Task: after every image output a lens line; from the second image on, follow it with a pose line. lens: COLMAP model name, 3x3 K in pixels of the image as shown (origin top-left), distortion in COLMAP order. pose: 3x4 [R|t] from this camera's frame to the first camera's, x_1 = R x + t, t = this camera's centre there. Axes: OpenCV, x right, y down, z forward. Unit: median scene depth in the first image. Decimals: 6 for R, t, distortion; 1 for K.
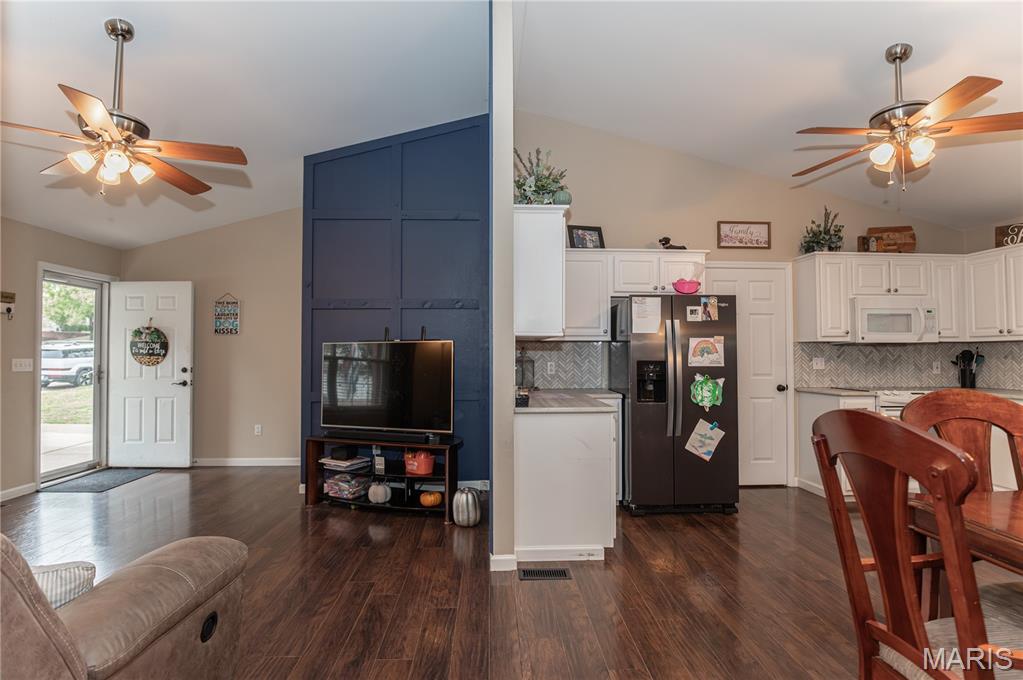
lens RADIAL K [[495.9, 0, 511.5], [0, 495.9, 340.0], [0, 0, 1]] dist [-0.018921, -0.007112]
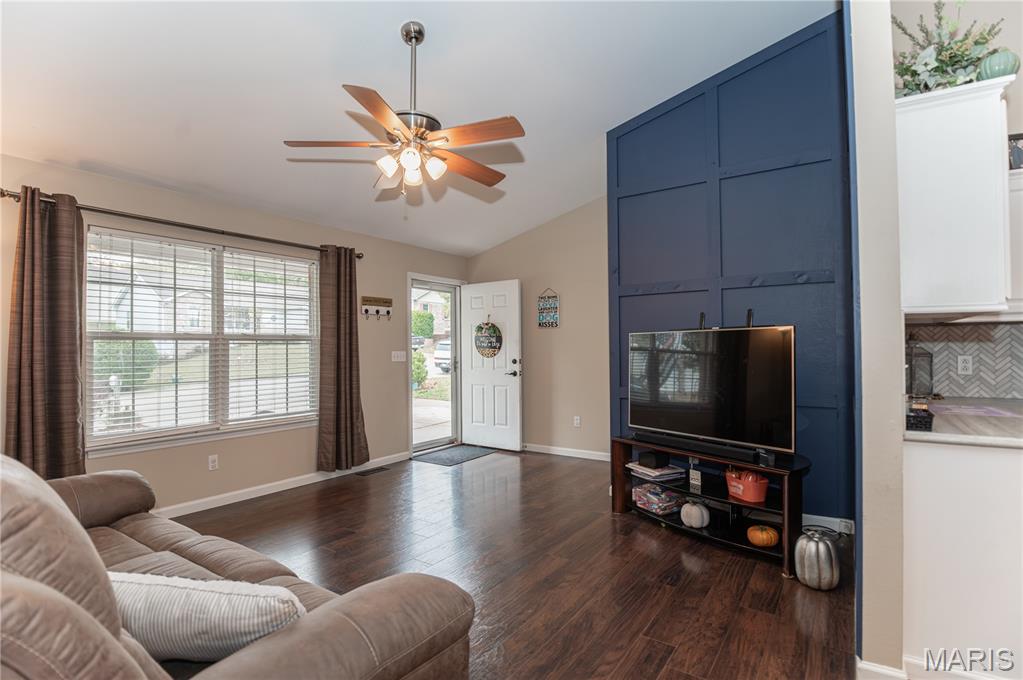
lens RADIAL K [[495.9, 0, 511.5], [0, 495.9, 340.0], [0, 0, 1]] dist [-0.018921, -0.007112]
pose [[0.796782, -0.013056, -0.604125, -0.010948], [0.022934, 0.999700, 0.008643, 0.005811], [0.603831, -0.020742, 0.796842, 0.168825]]
